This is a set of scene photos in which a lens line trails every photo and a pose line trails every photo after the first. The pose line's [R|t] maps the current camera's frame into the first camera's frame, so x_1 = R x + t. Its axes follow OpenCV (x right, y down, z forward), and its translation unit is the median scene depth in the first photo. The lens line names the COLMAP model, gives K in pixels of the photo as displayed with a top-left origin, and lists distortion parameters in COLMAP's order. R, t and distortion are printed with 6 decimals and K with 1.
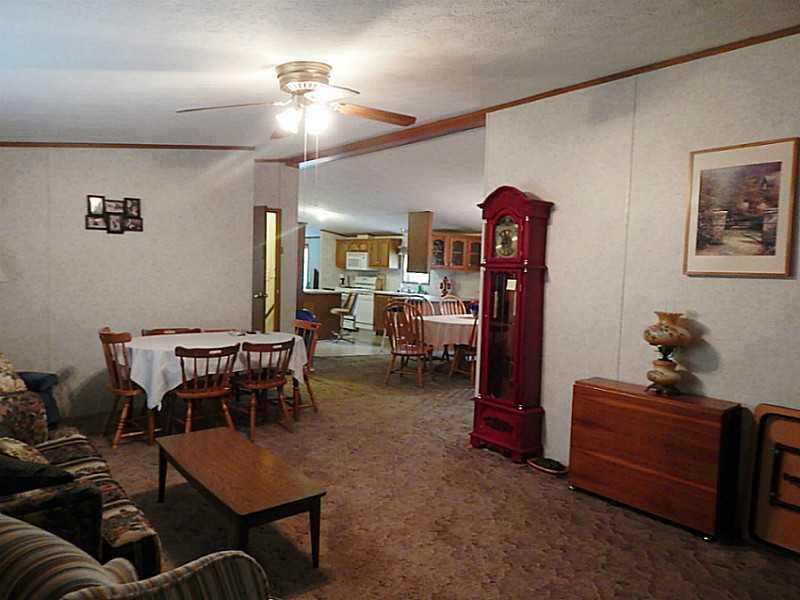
lens RADIAL K [[529.0, 0, 399.2], [0, 529.0, 296.6], [0, 0, 1]] dist [0.001954, -0.003079]
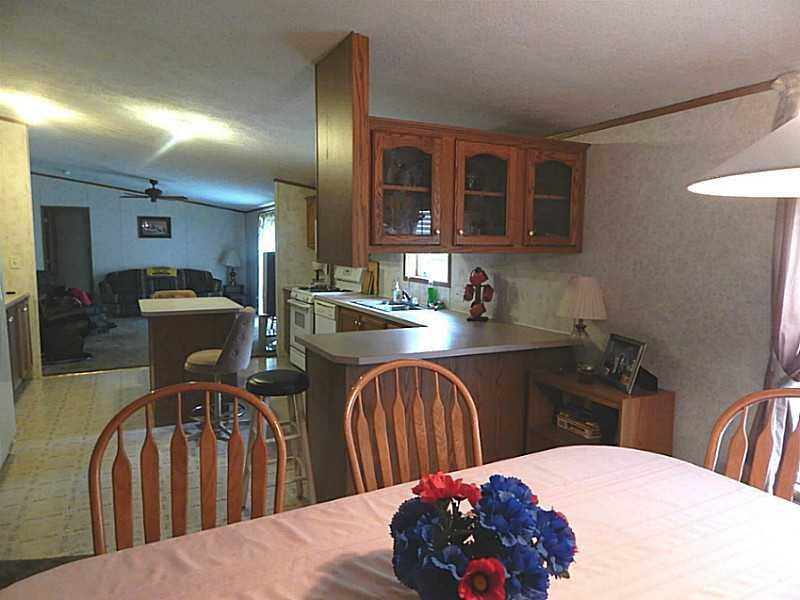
lens RADIAL K [[529.0, 0, 399.2], [0, 529.0, 296.6], [0, 0, 1]] dist [0.001954, -0.003079]
pose [[0.974945, -0.001912, -0.222437, 0.104074], [0.009745, 0.999370, 0.034124, -0.027479], [0.222231, -0.035437, 0.974350, 0.551951]]
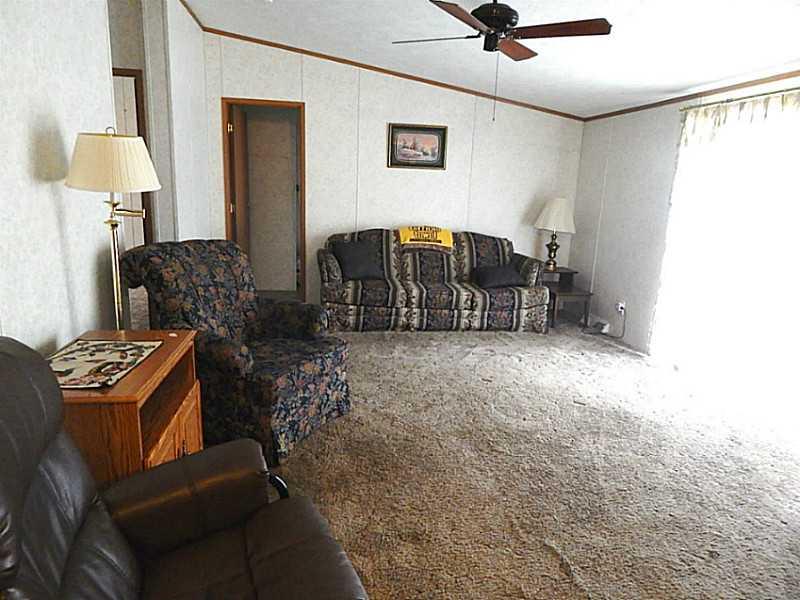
lens RADIAL K [[529.0, 0, 399.2], [0, 529.0, 296.6], [0, 0, 1]] dist [0.001954, -0.003079]
pose [[0.855800, 0.111896, -0.505059, -0.301623], [-0.044049, 0.988542, 0.144374, -0.058546], [0.515427, -0.101308, 0.850924, 0.964579]]
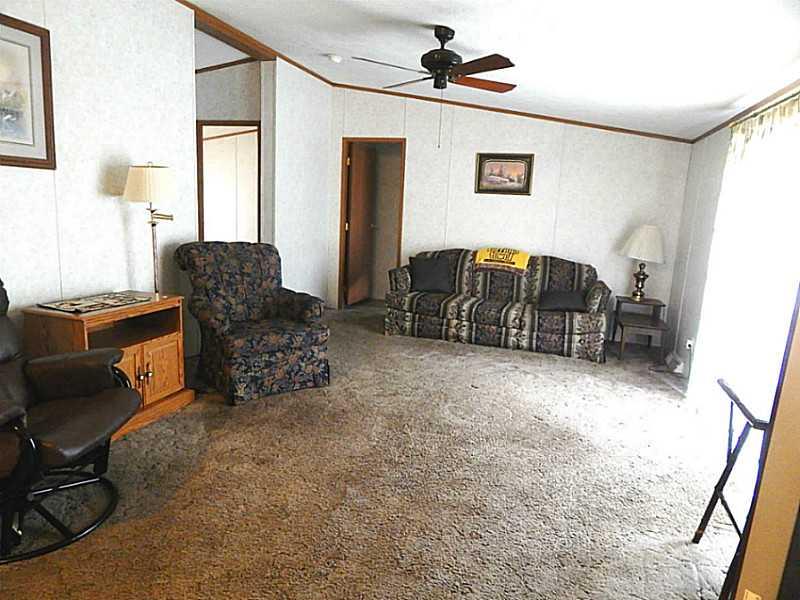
lens RADIAL K [[529.0, 0, 399.2], [0, 529.0, 296.6], [0, 0, 1]] dist [0.001954, -0.003079]
pose [[0.541059, 0.141615, -0.828975, -0.156616], [-0.083964, 0.989891, 0.114302, -0.057194], [0.836782, 0.007759, 0.547481, 1.034563]]
